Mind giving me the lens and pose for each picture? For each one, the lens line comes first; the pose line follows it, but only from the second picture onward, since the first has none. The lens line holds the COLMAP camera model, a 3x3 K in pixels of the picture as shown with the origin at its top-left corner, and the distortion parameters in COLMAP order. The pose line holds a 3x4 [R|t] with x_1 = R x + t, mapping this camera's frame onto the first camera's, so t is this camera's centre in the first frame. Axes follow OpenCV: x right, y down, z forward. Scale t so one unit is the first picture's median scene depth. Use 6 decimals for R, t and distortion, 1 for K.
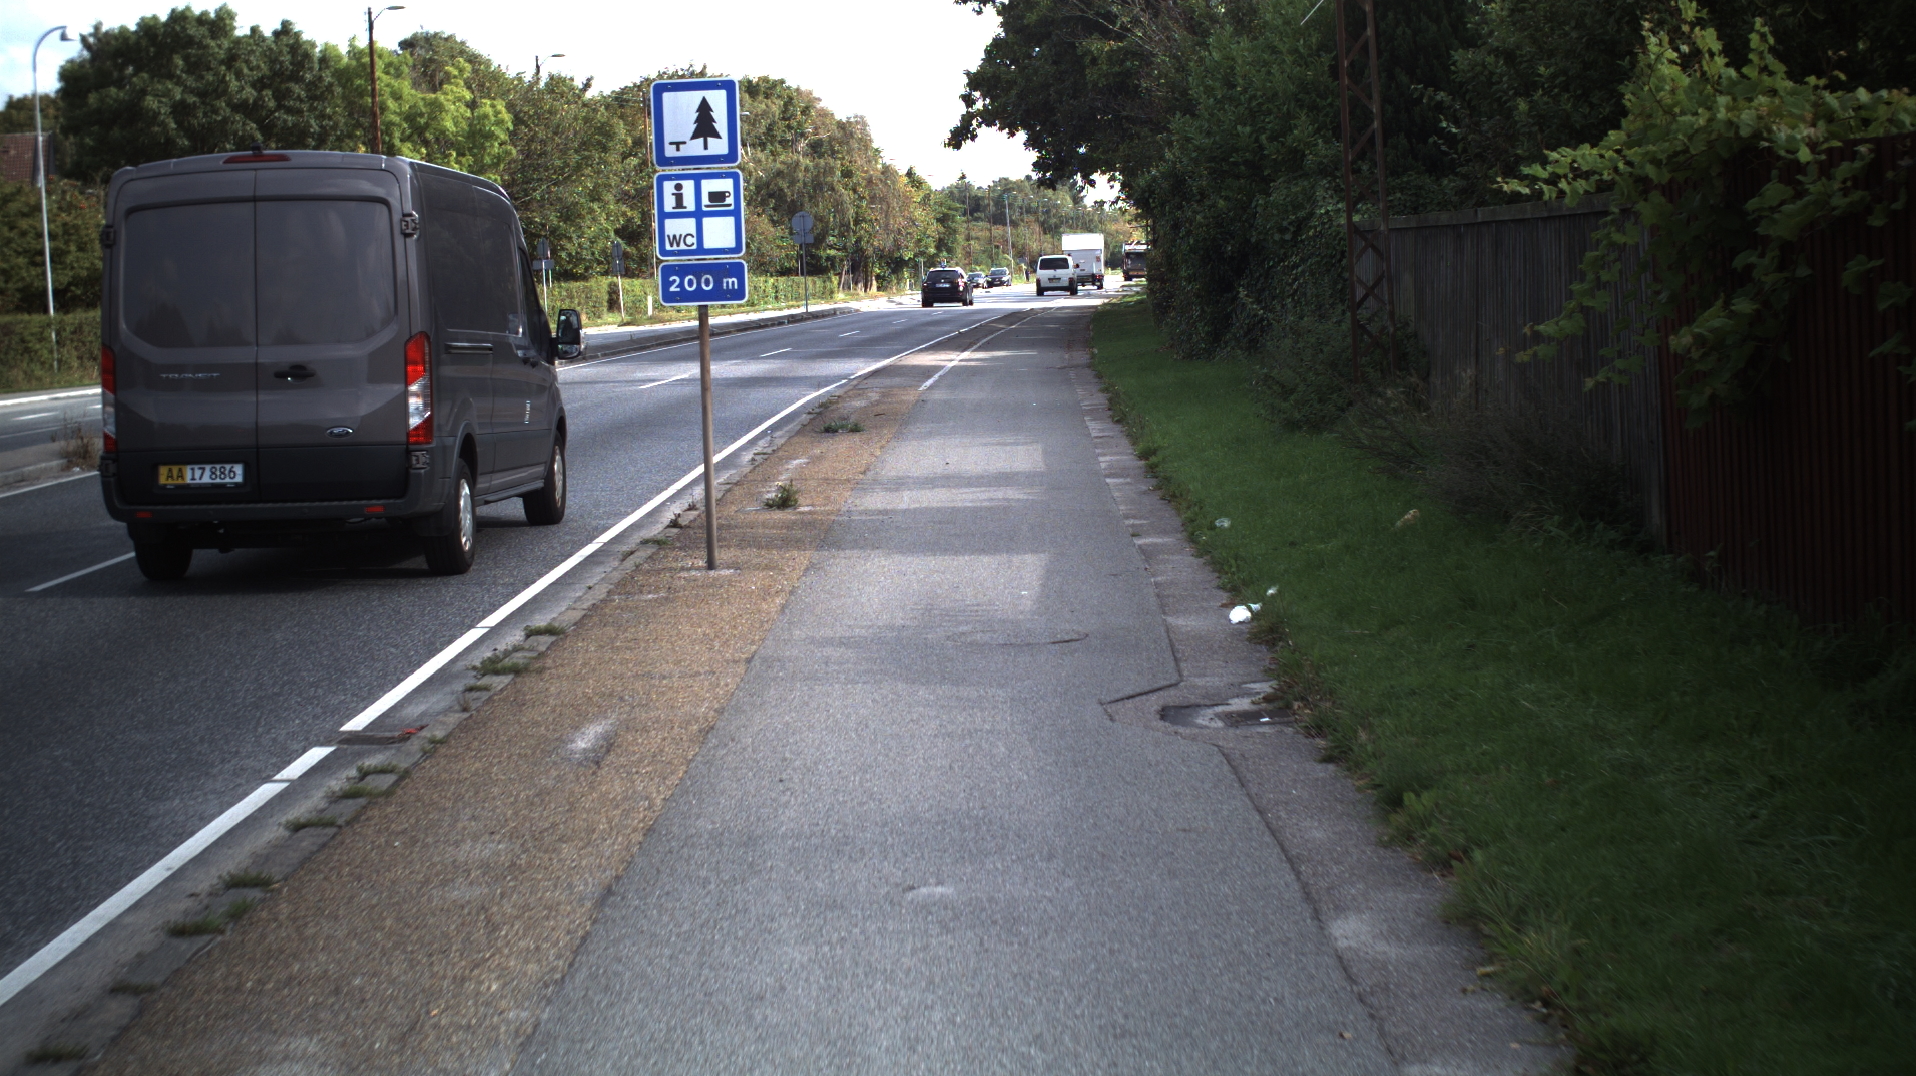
lens RADIAL K [[3793.1, 0, 965.0], [0, 3793.1, 538.8], [0, 0, 1]] dist [-0.307432, 0.000000]
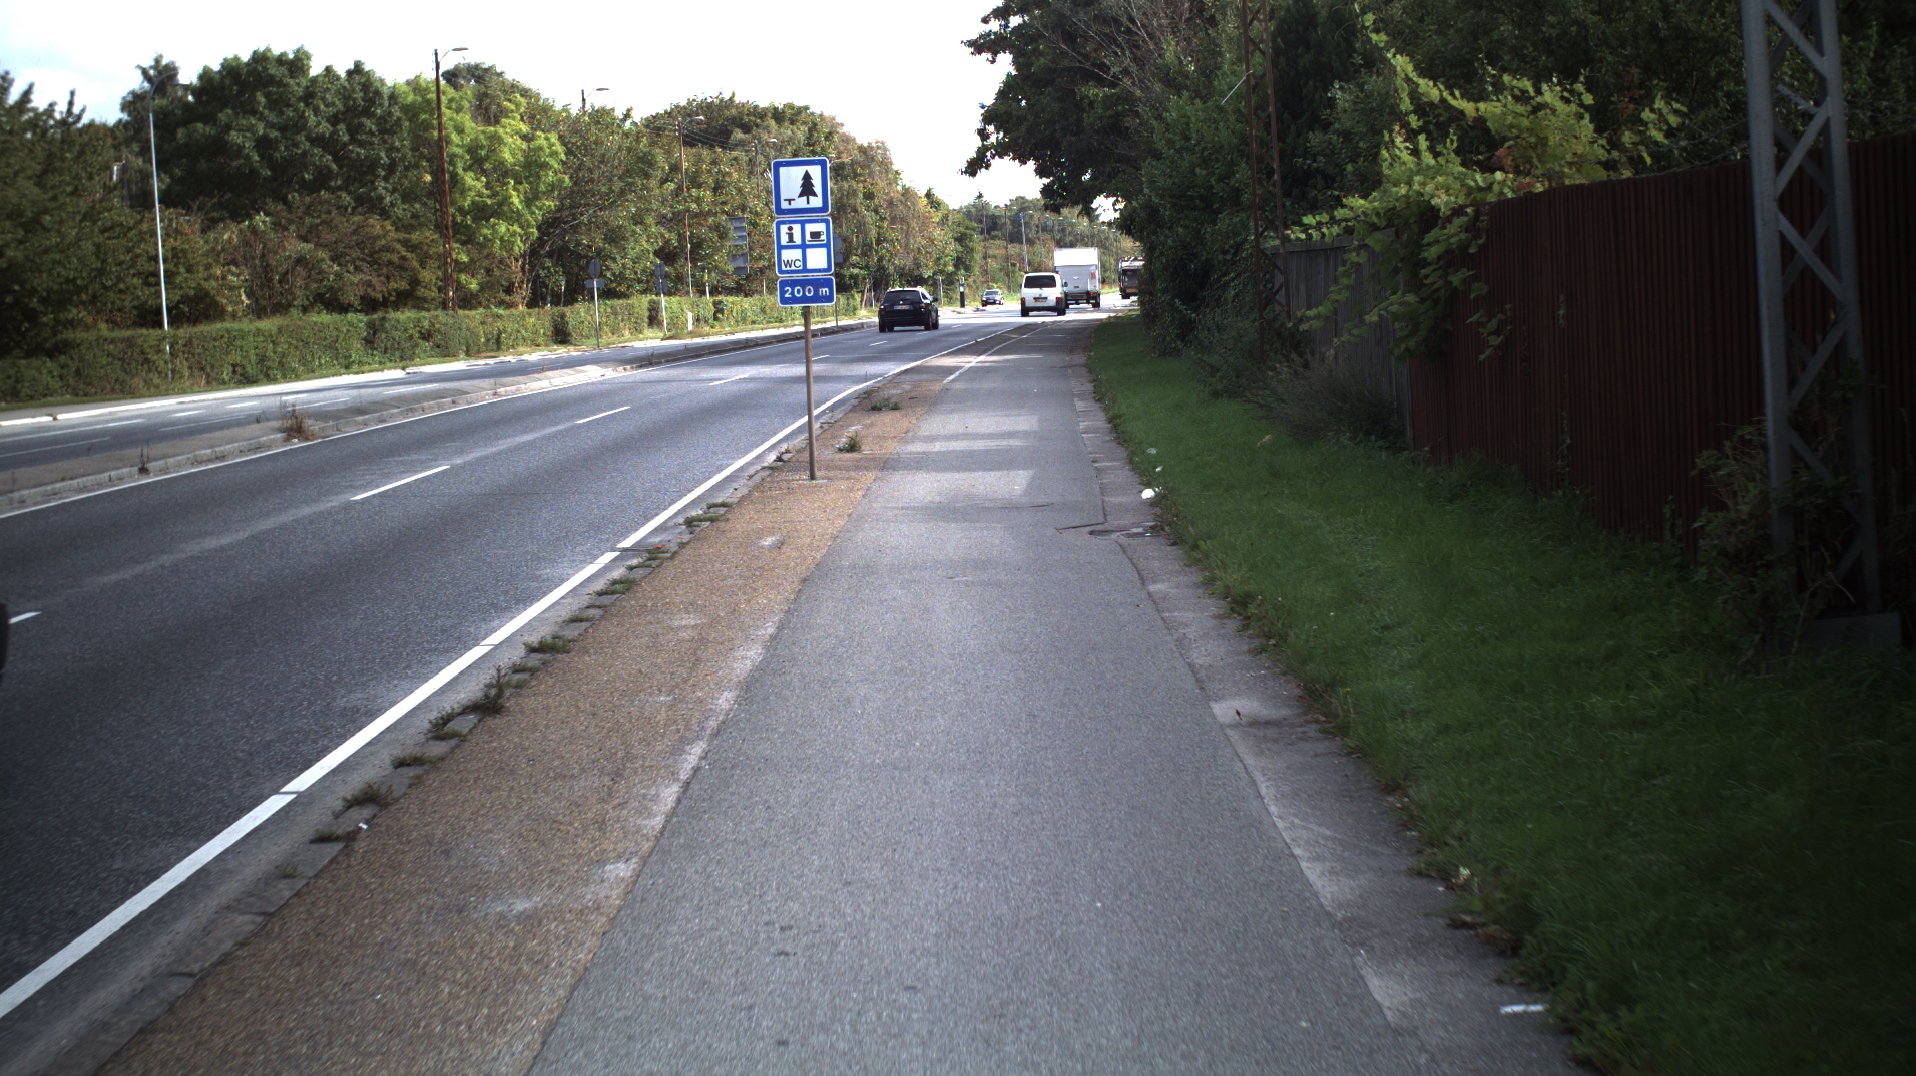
lens RADIAL K [[3793.1, 0, 953.4], [0, 3793.1, 530.3], [0, 0, 1]] dist [-0.307432, 0.000000]
pose [[0.999955, -0.005005, -0.008074, 0.000995], [0.004949, 0.999963, -0.007017, 0.021137], [0.008109, 0.006977, 0.999943, -0.280432]]
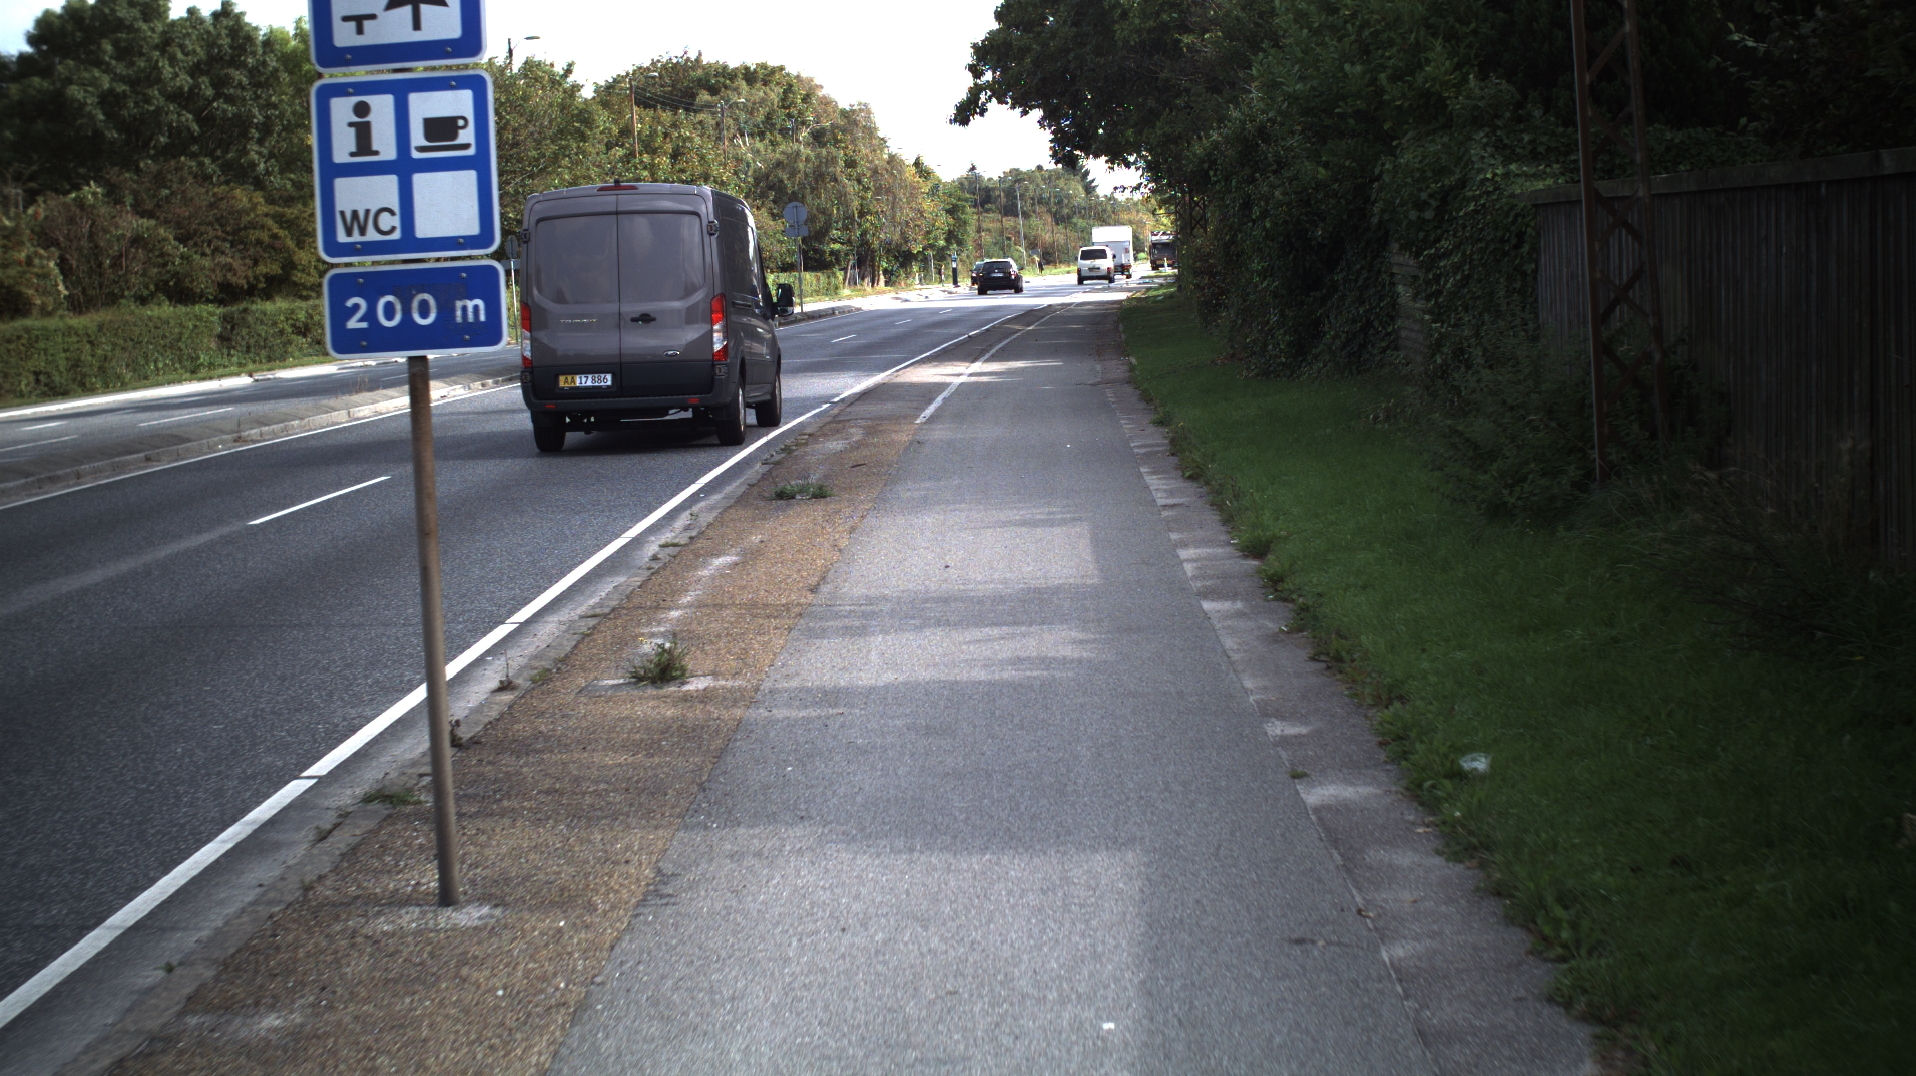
lens RADIAL K [[3793.1, 0, 957.4], [0, 3793.1, 543.1], [0, 0, 1]] dist [-0.307432, 0.000000]
pose [[0.999889, -0.013587, -0.006088, 0.000861], [0.013605, 0.999903, 0.003020, -0.020588], [0.006046, -0.003103, 0.999977, 0.279165]]
